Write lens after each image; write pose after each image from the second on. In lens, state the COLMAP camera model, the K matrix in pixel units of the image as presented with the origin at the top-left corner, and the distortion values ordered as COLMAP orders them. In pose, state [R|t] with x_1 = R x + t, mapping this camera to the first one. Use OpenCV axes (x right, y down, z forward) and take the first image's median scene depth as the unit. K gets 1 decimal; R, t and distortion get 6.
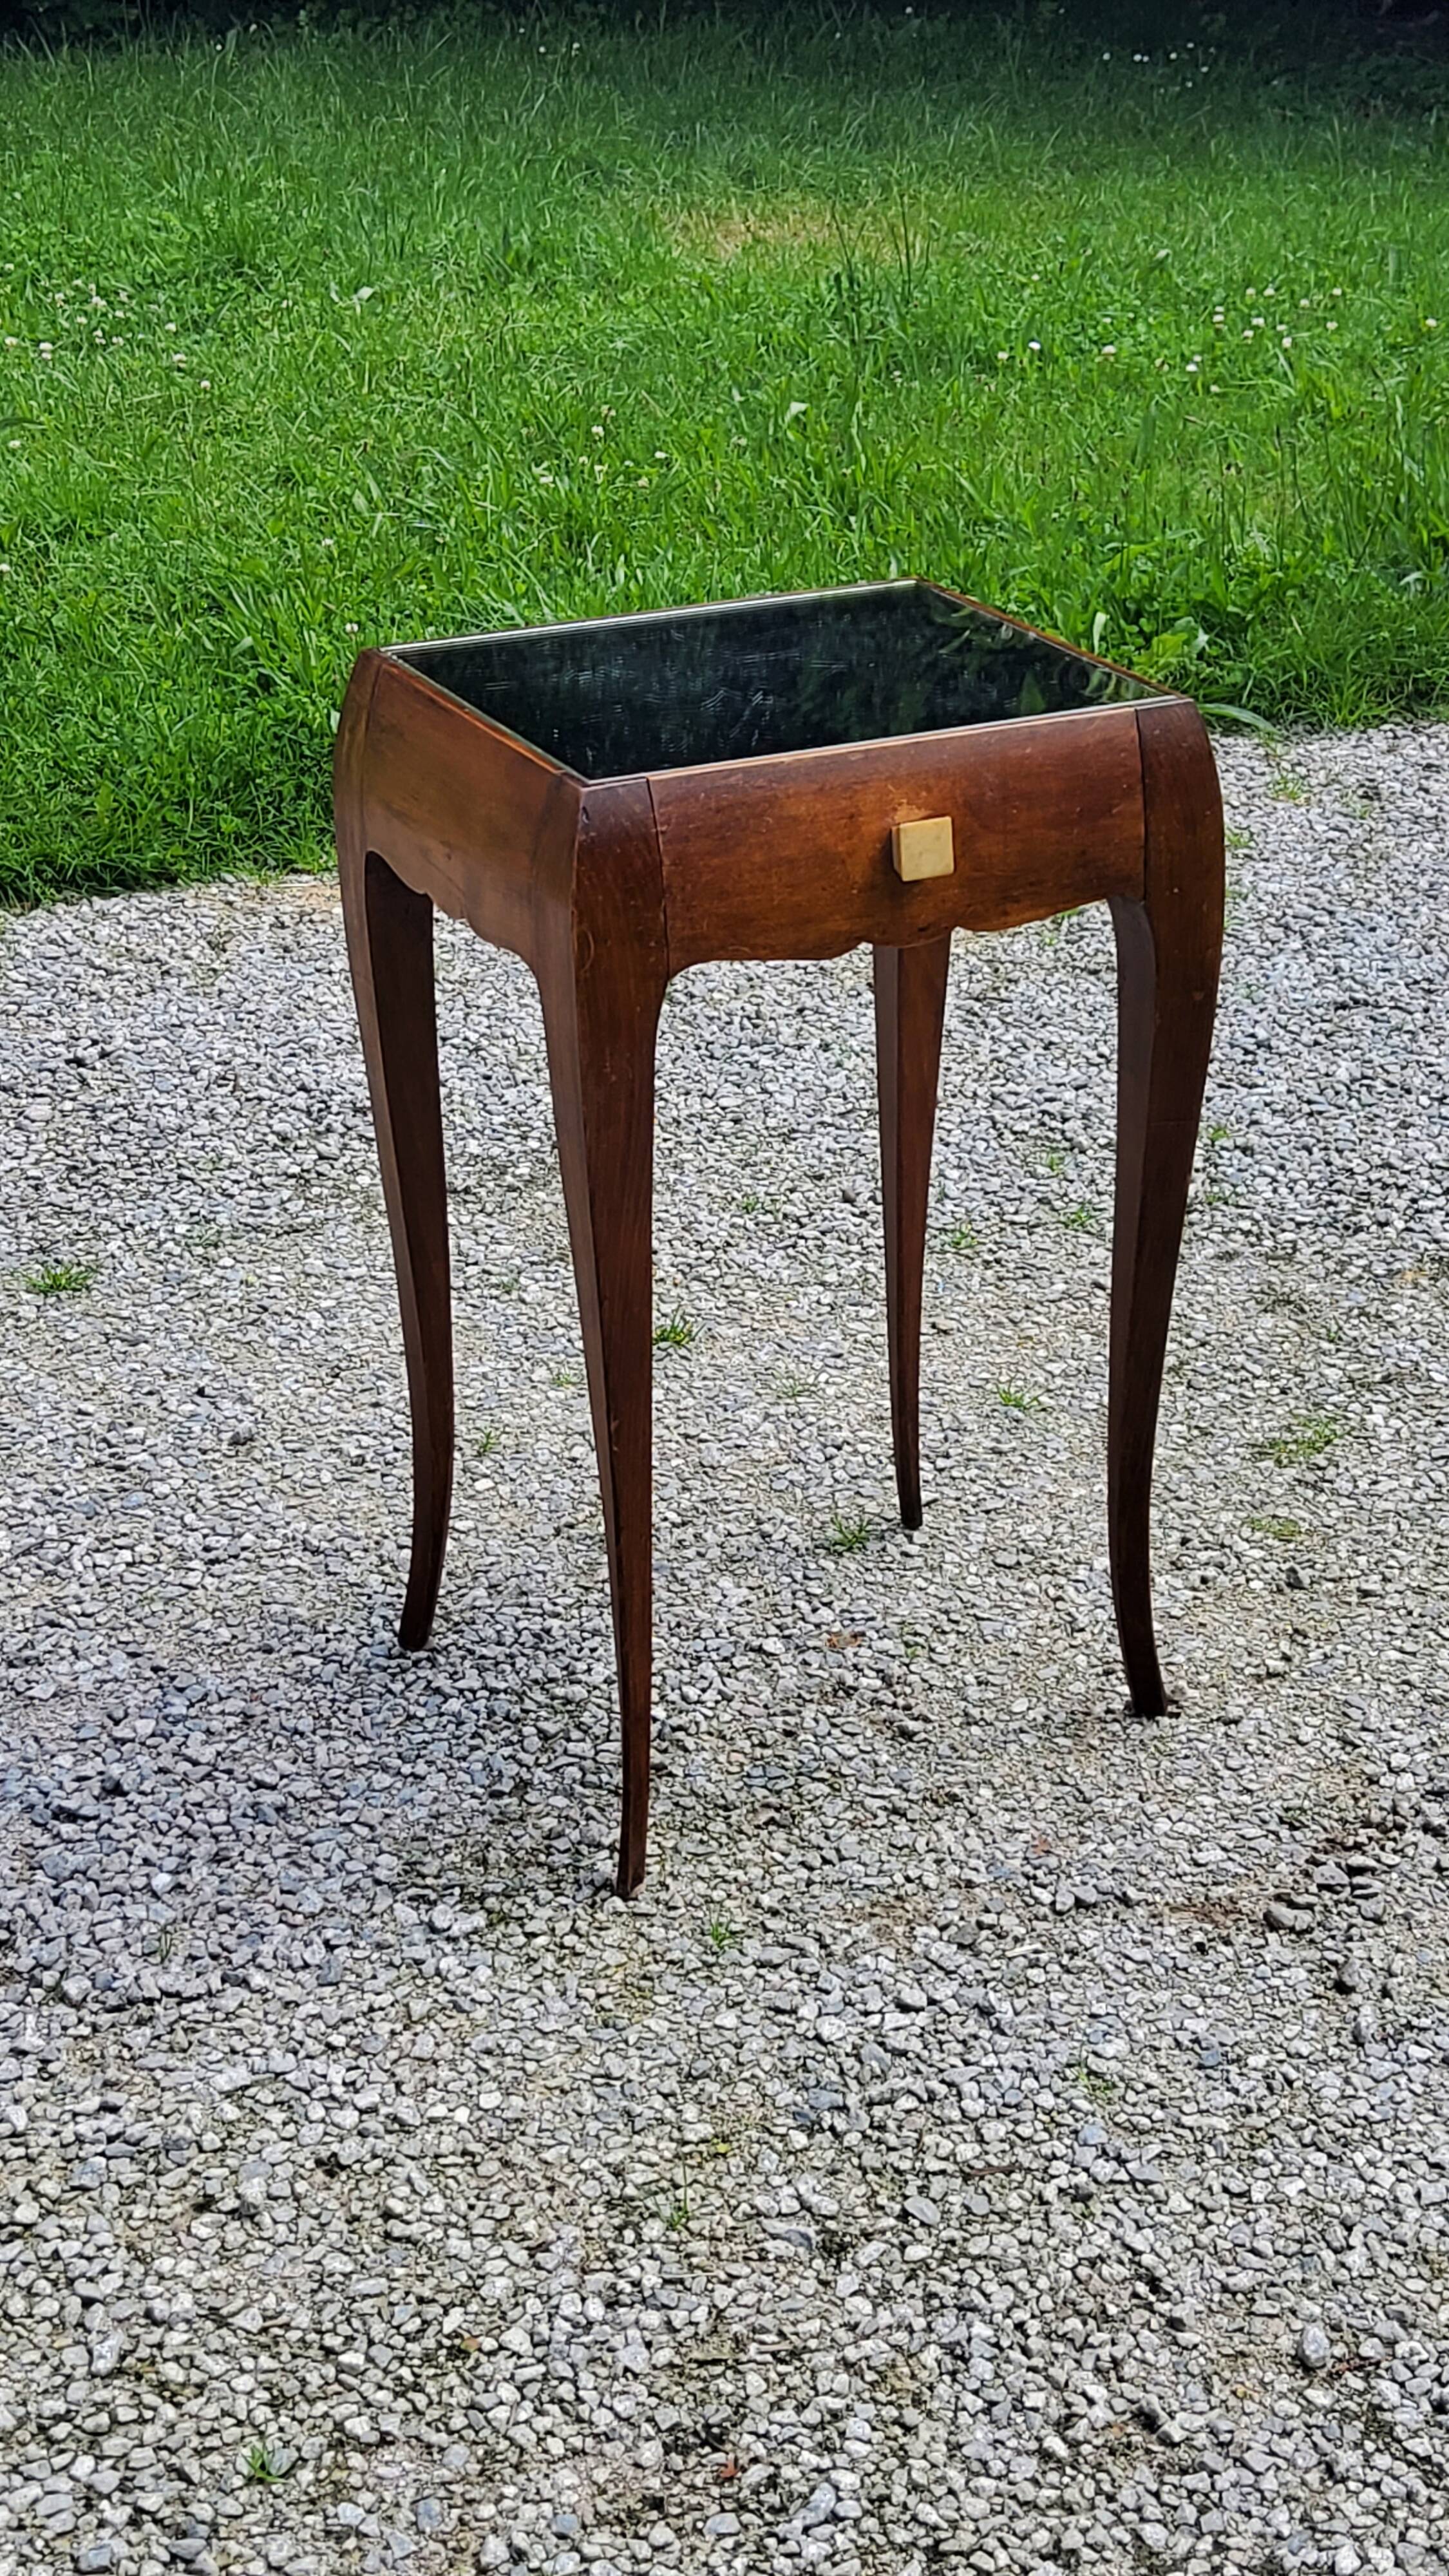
lens RADIAL K [[3843.2, 0, 772.4], [0, 3843.2, 1257.1], [0, 0, 1]] dist [0.102297, 0.000000]
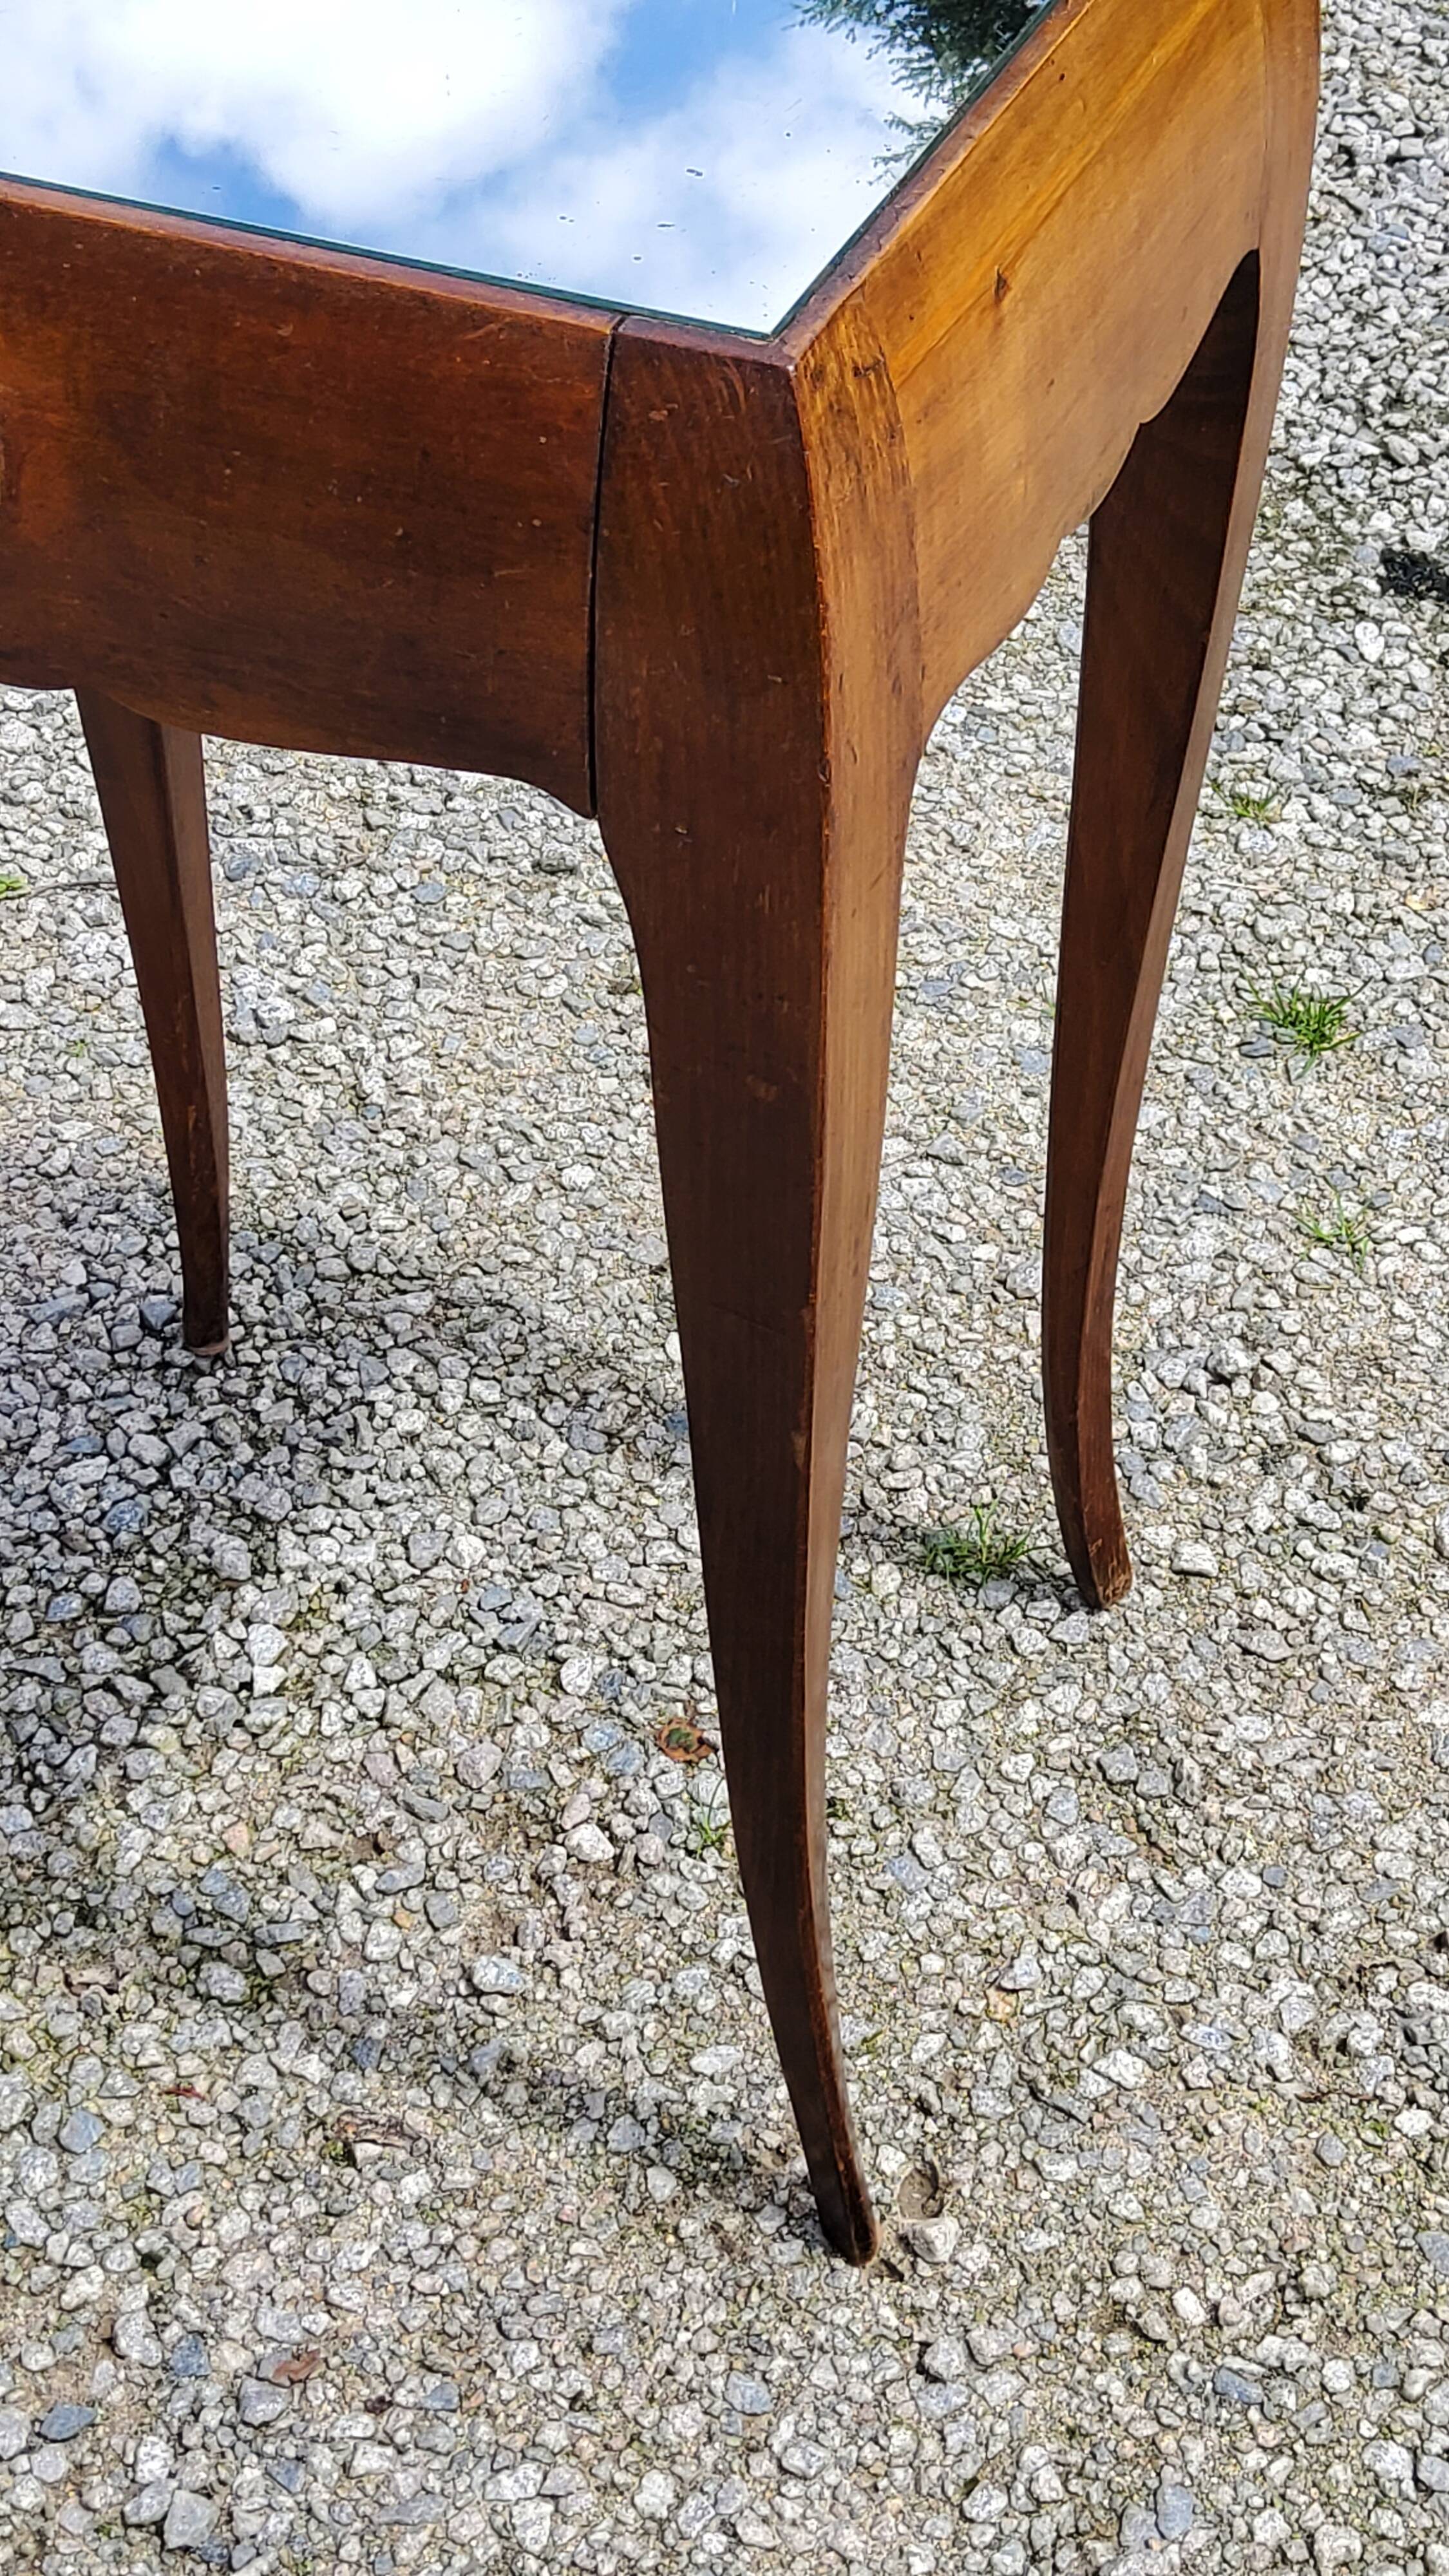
lens RADIAL K [[3843.2, 0, 741.4], [0, 3843.2, 1281.3], [0, 0, 1]] dist [0.102297, 0.000000]
pose [[0.662387, 0.512005, -0.546895, 0.301047], [-0.310615, 0.852002, 0.421438, -0.195120], [0.681734, -0.109282, 0.723392, 0.647416]]
